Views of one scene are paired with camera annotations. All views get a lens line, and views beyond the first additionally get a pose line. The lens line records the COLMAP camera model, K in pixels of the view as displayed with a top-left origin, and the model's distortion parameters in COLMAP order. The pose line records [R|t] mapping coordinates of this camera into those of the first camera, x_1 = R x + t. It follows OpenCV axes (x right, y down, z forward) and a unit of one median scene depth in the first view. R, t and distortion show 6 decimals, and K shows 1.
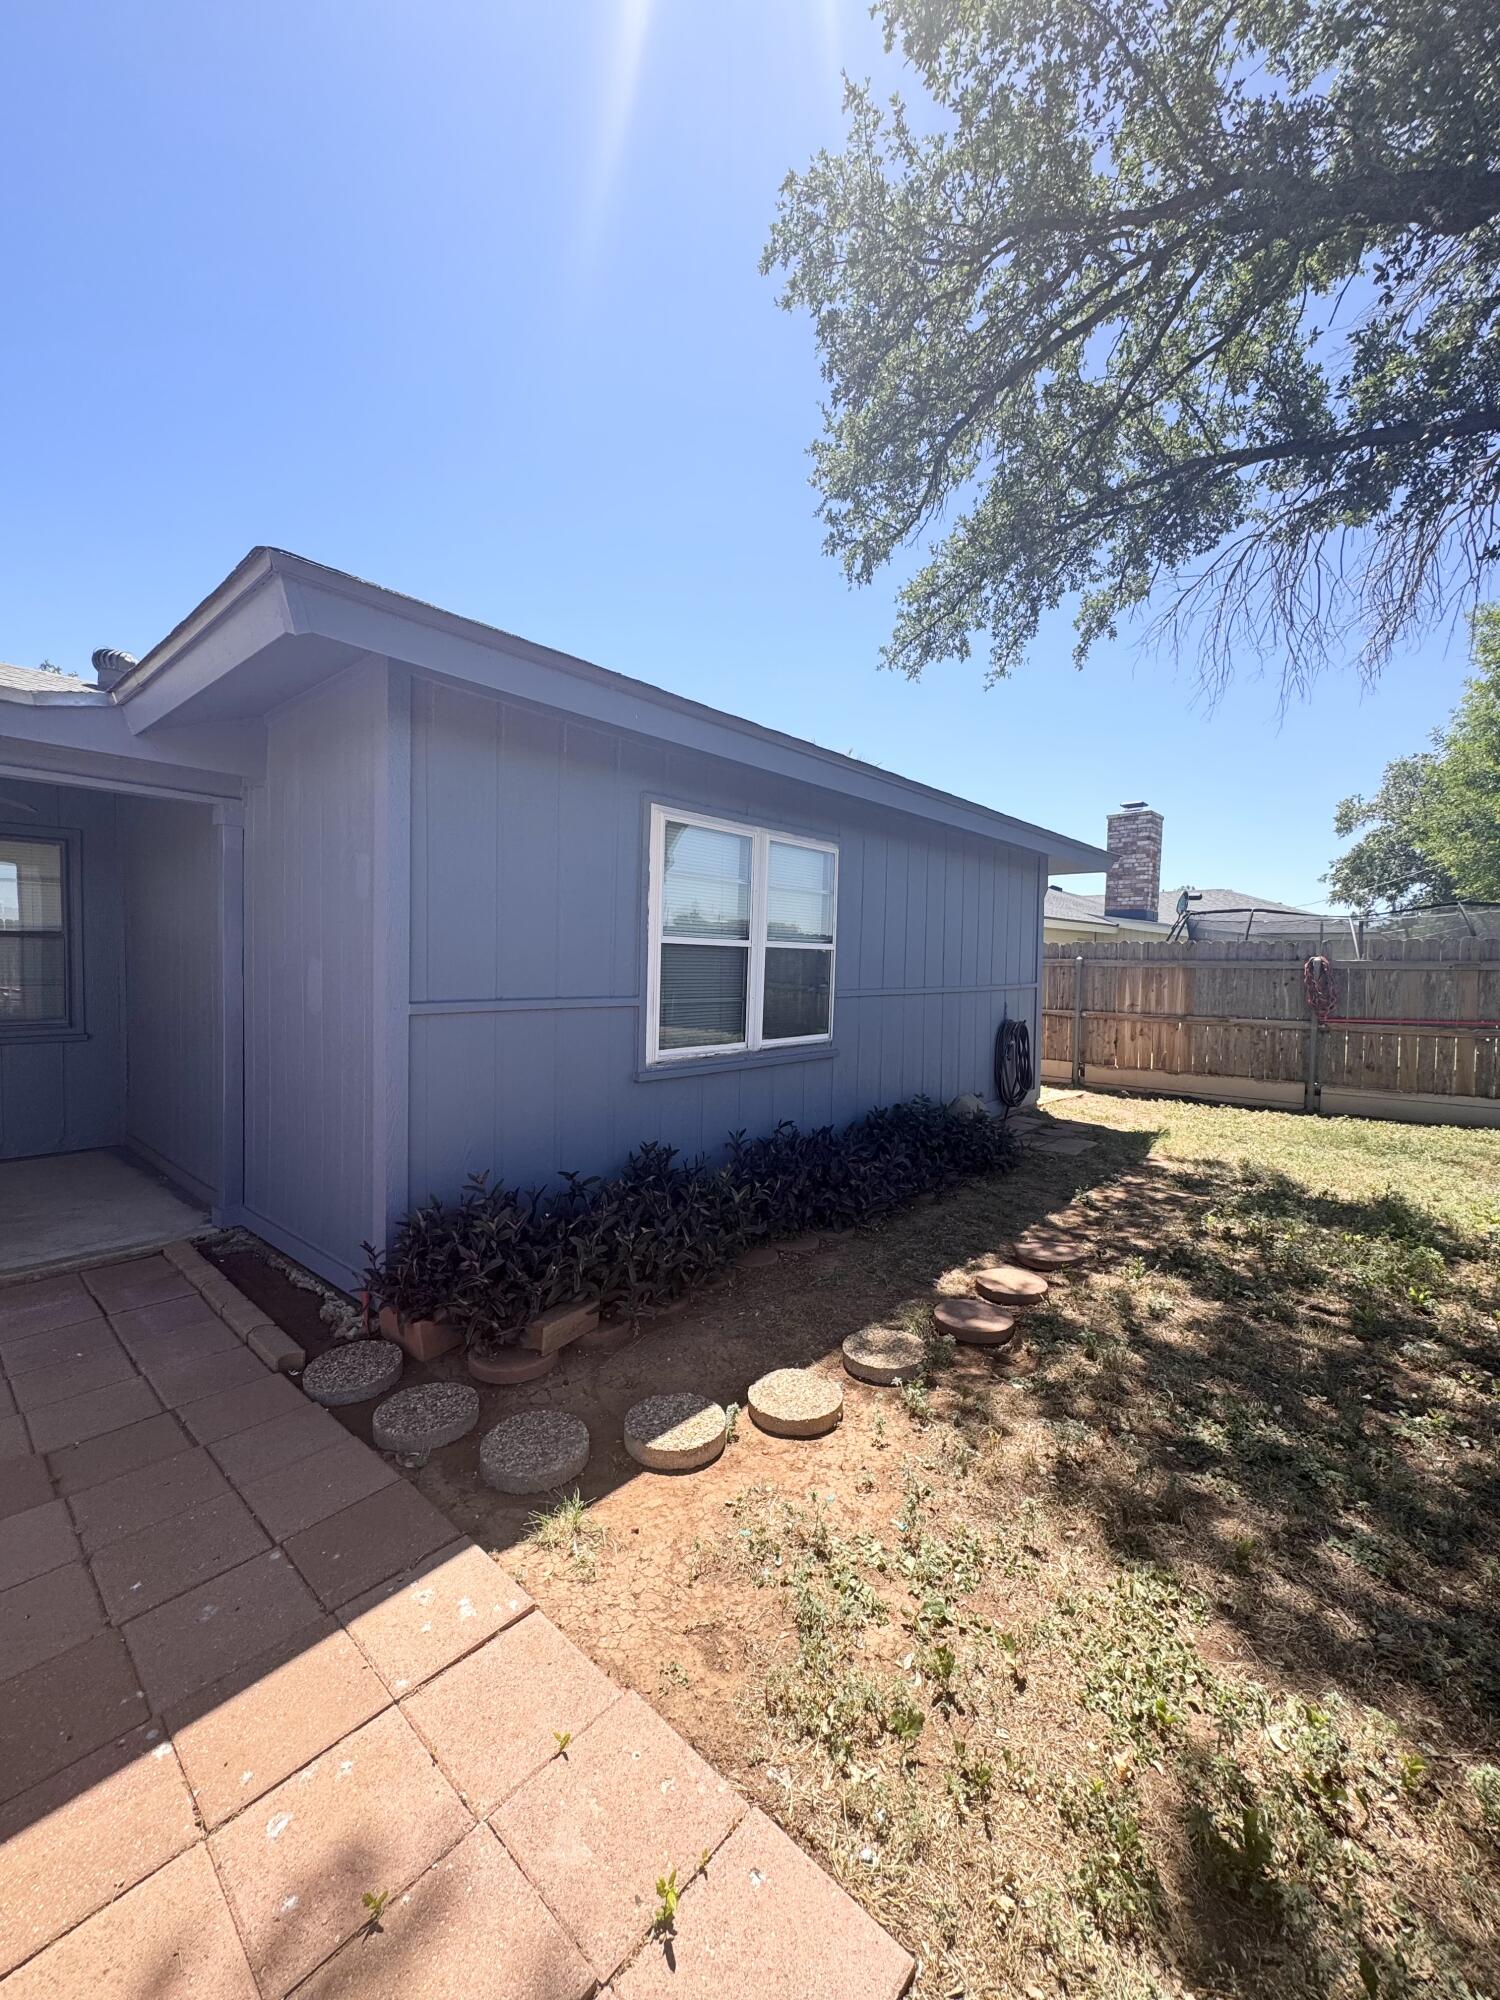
lens RADIAL K [[804.6, 0, 757.7], [0, 804.6, 986.6], [0, 0, 1]] dist [-0.000565, 0.000644]
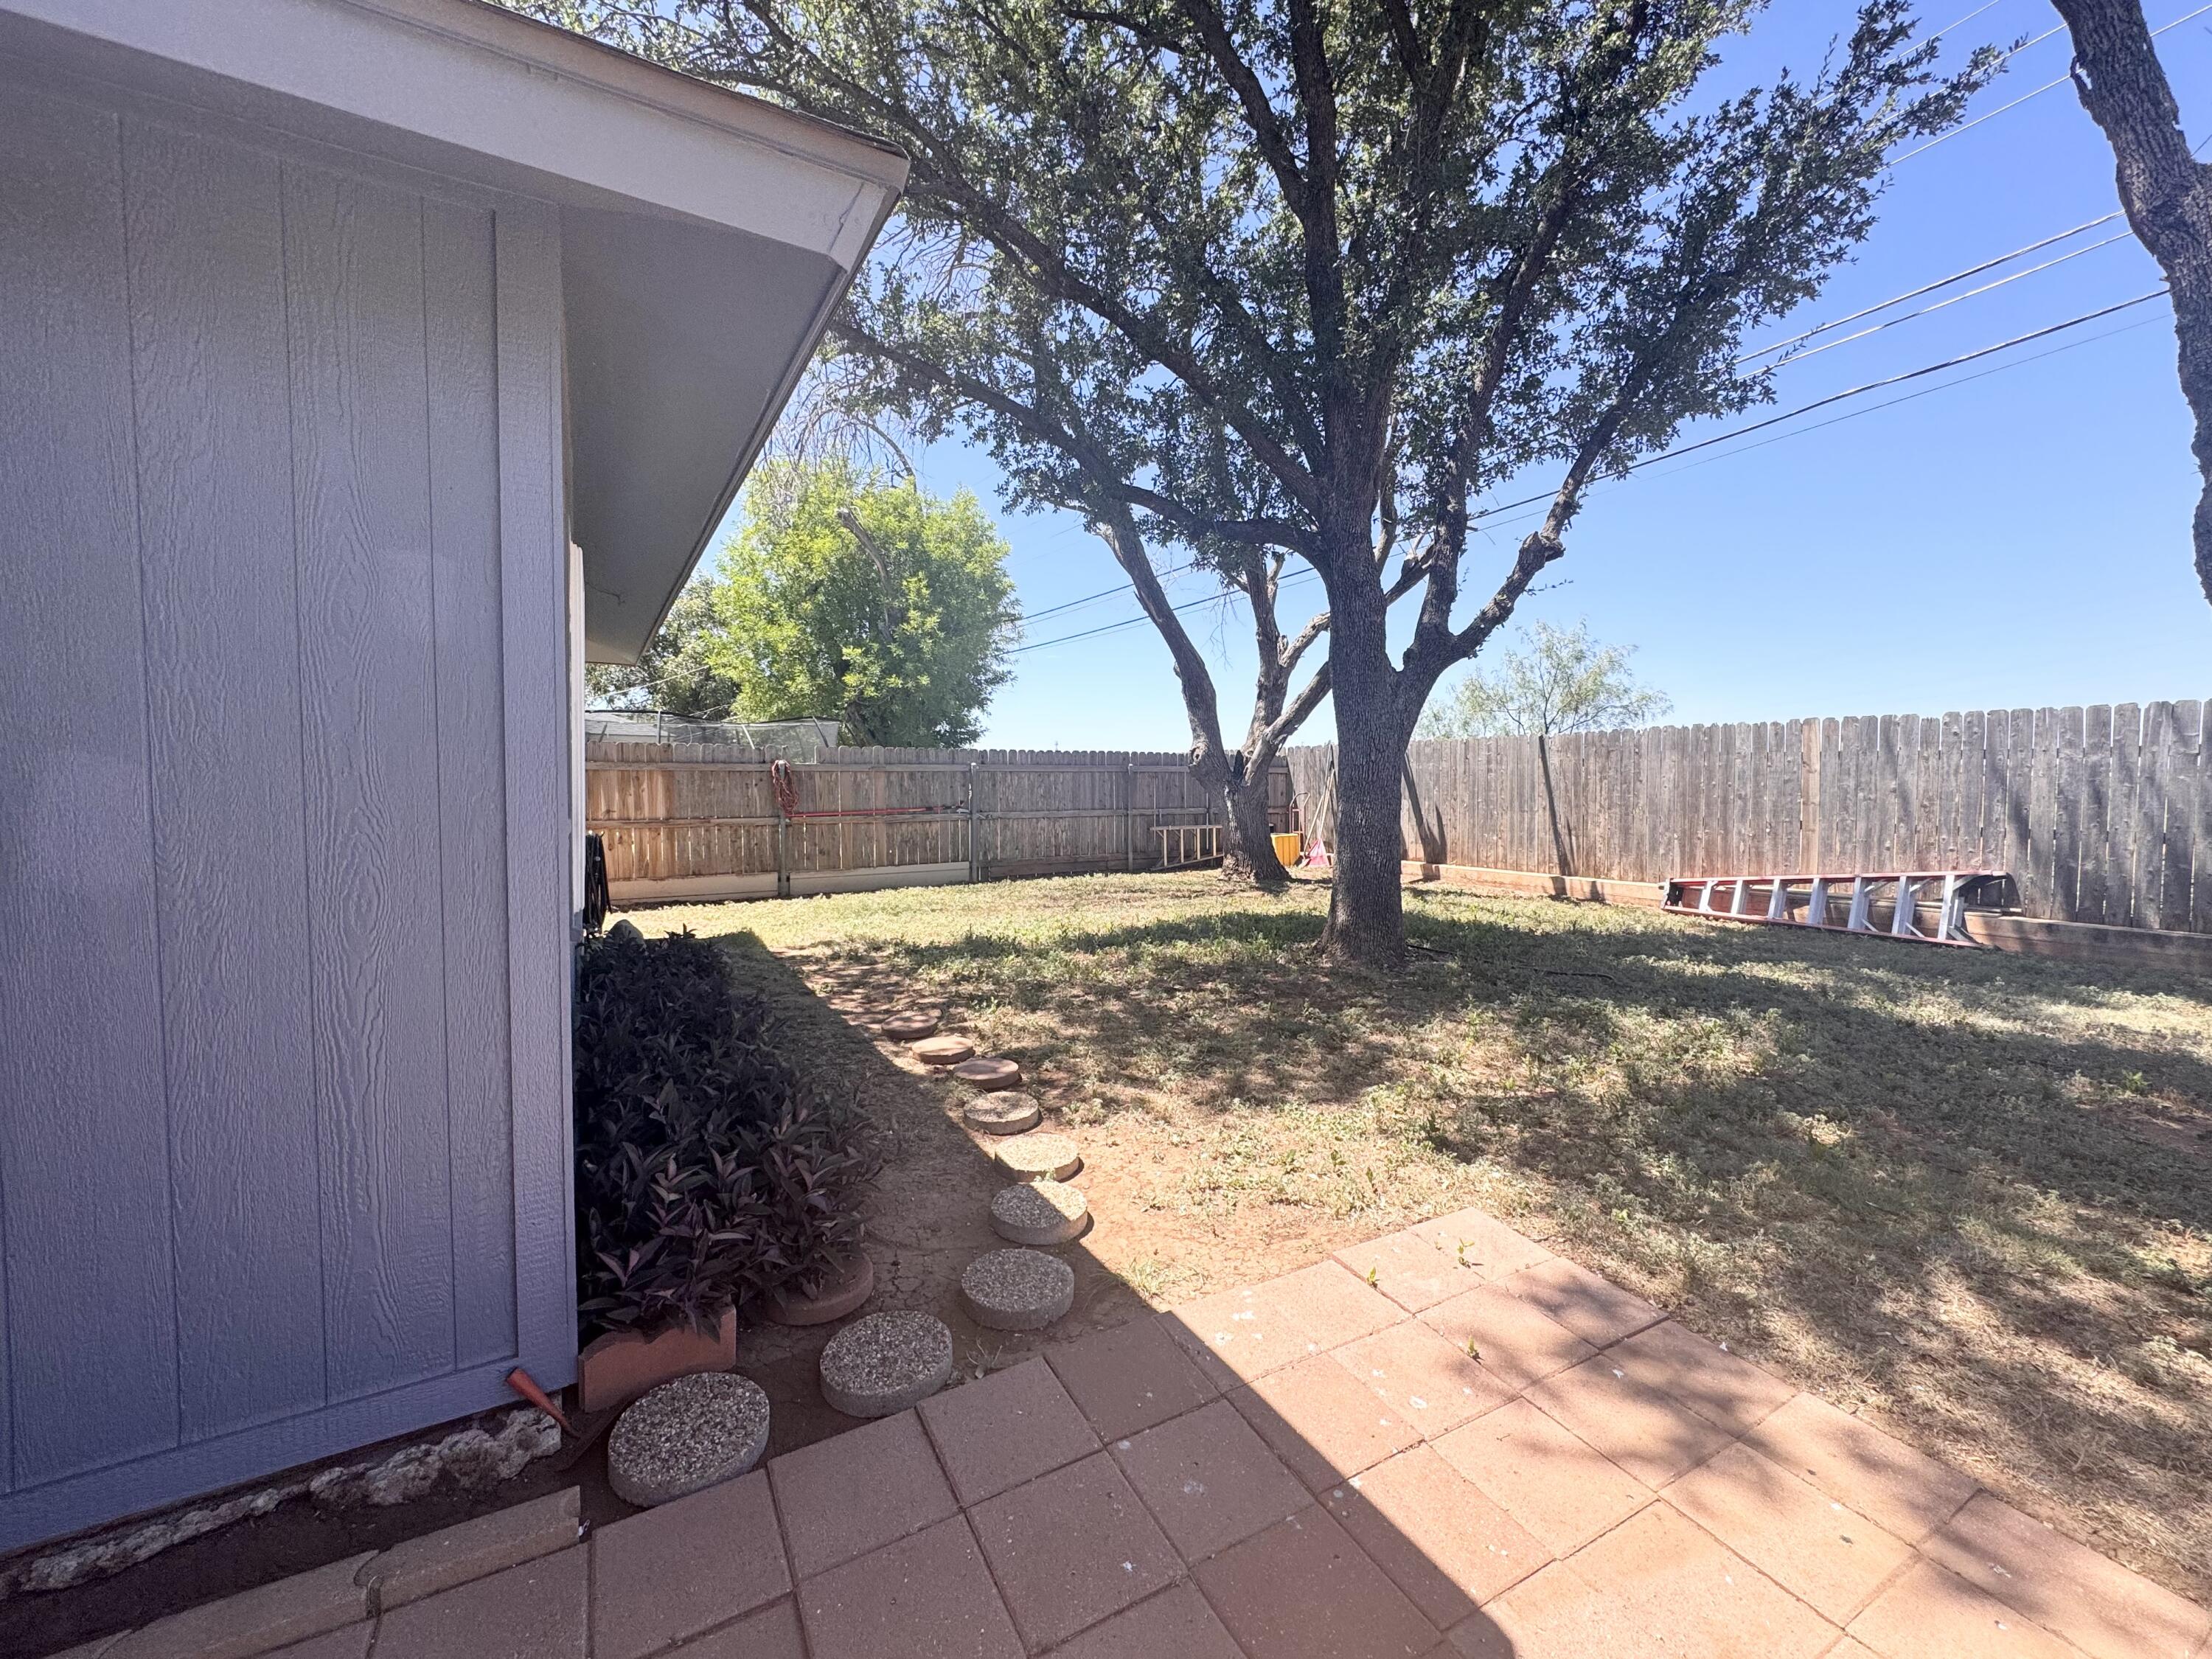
lens RADIAL K [[889.9, 0, 1096.0], [0, 889.9, 826.5], [0, 0, 1]] dist [-0.000565, 0.000644]
pose [[0.340742, -0.063875, 0.937985, -0.646466], [0.025167, 0.997952, 0.058816, -0.011758], [-0.939820, 0.003565, 0.341651, 0.302706]]
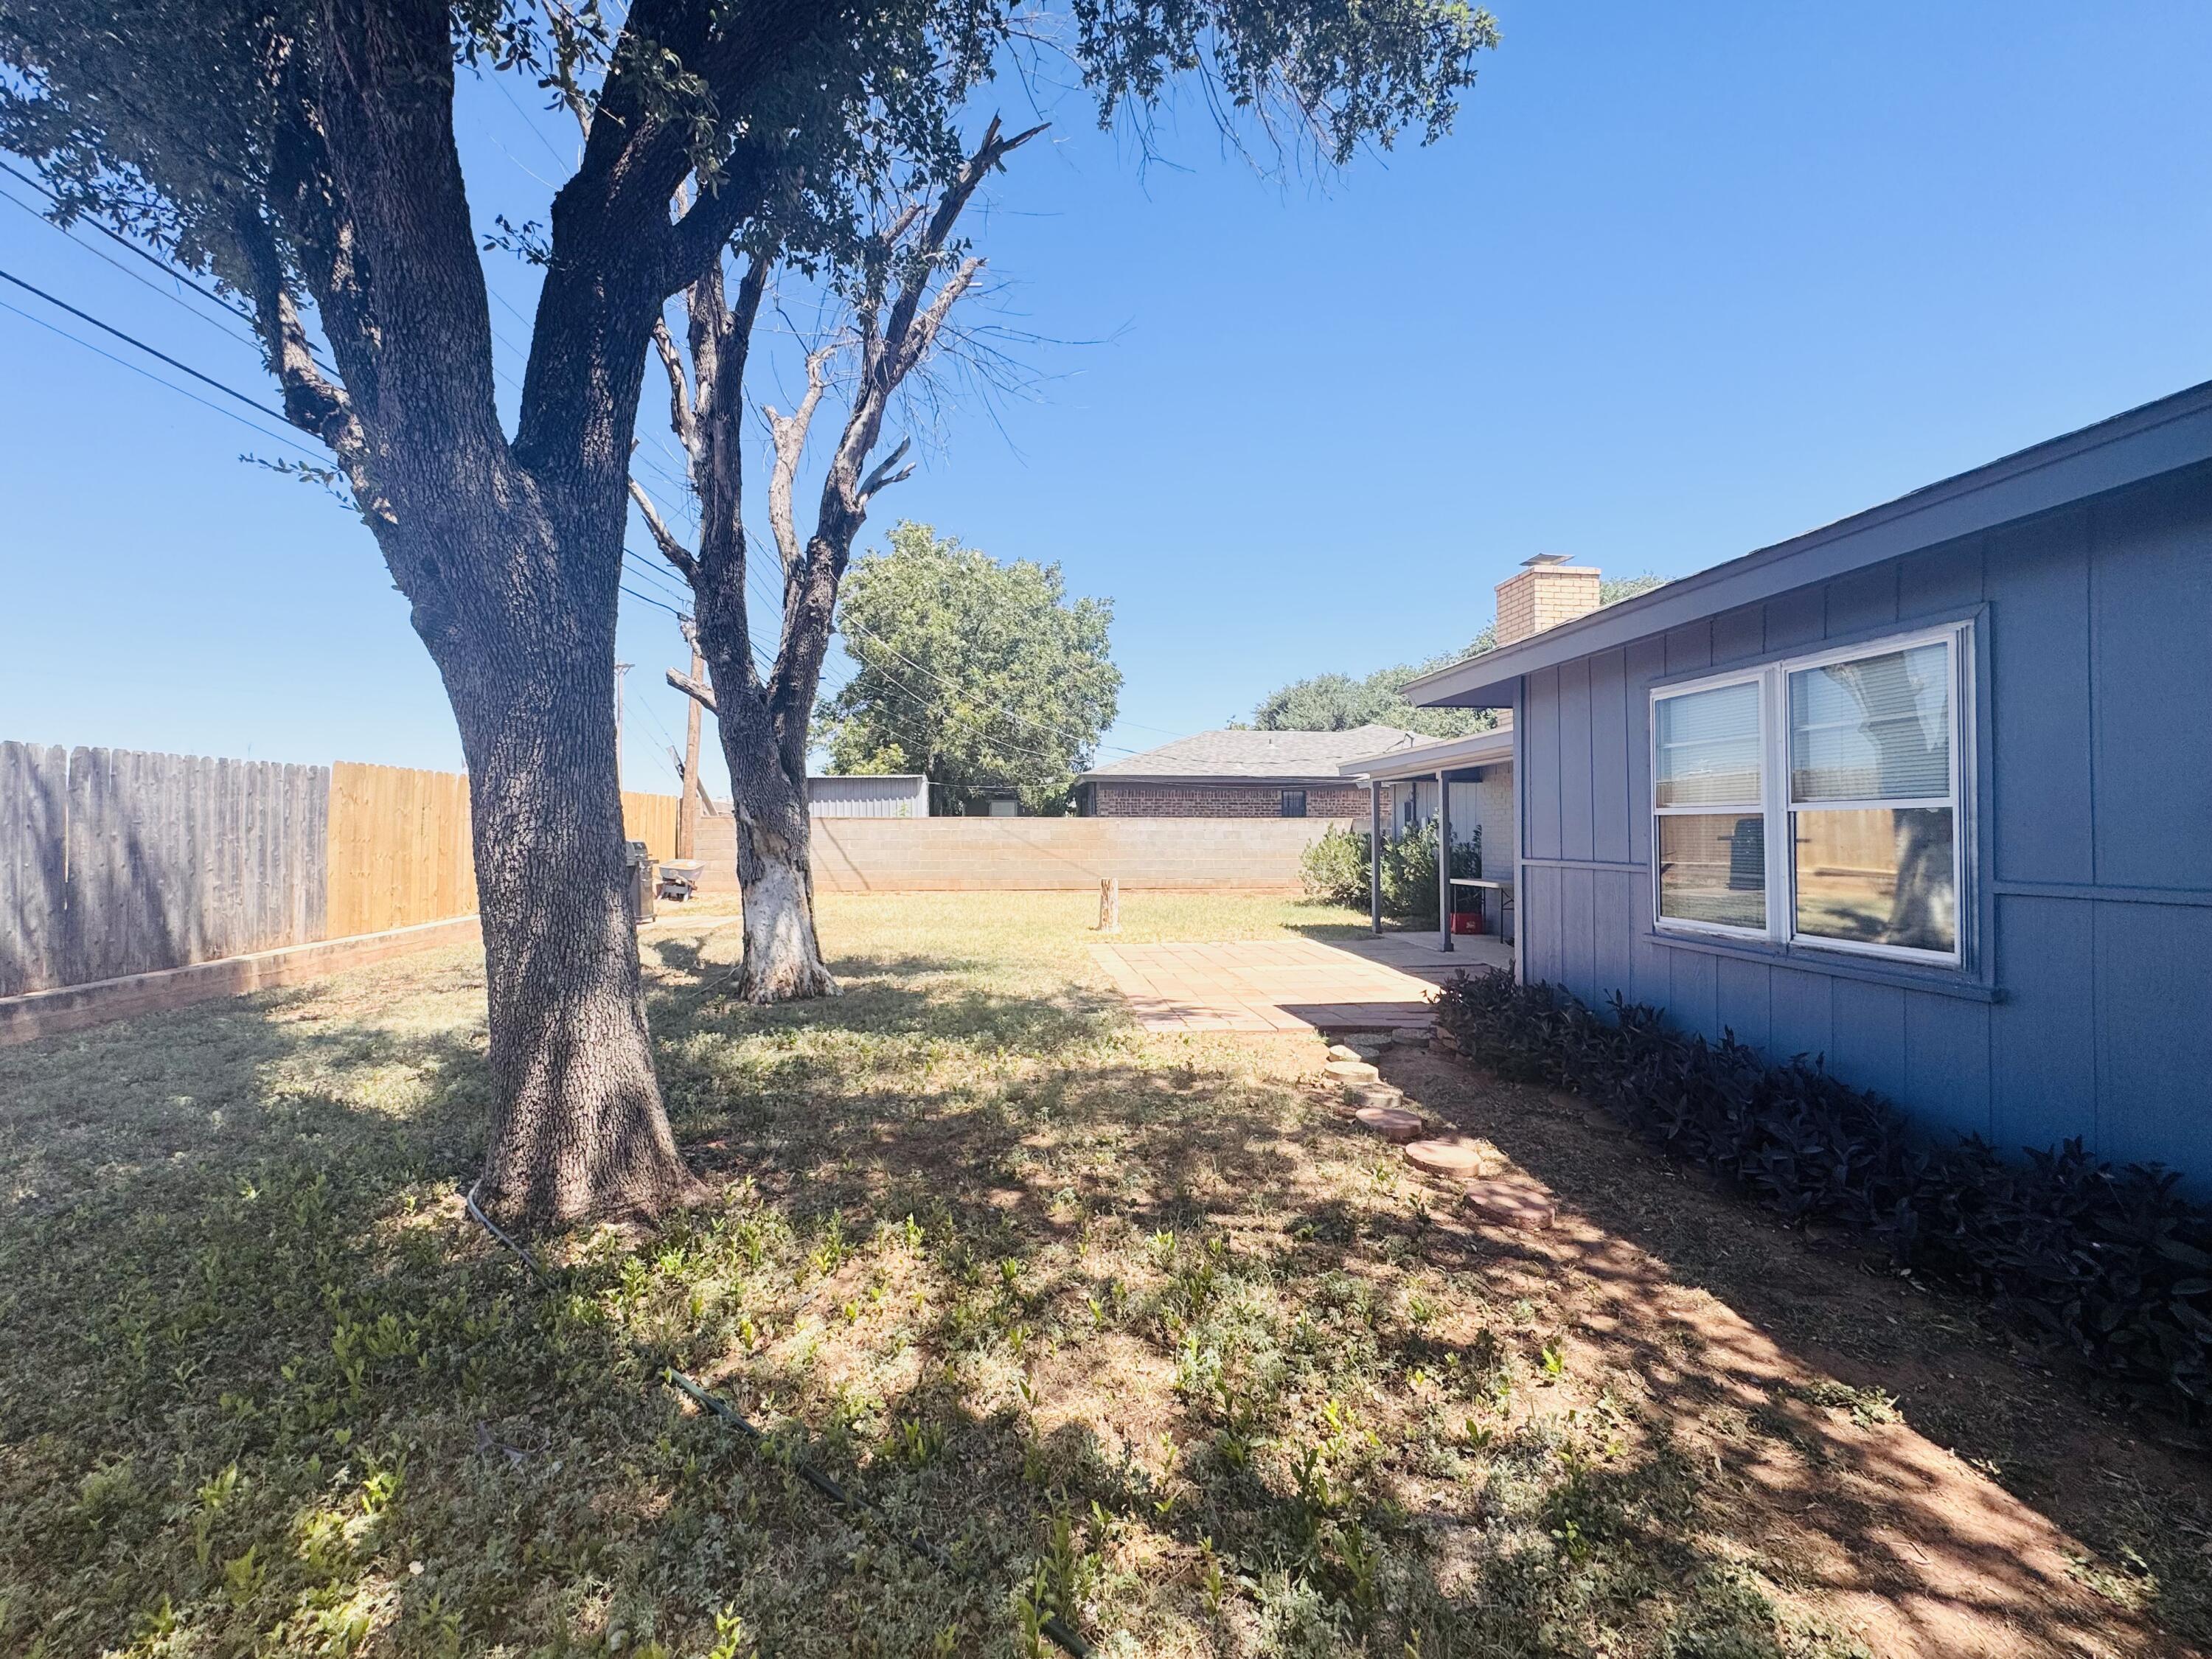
lens RADIAL K [[889.9, 0, 1109.3], [0, 889.9, 832.3], [0, 0, 1]] dist [-0.000565, 0.000644]
pose [[-0.685390, -0.017298, -0.727971, 1.148595], [-0.030882, 0.999509, 0.005325, -0.014015], [0.727521, 0.026130, -0.685587, 1.185383]]
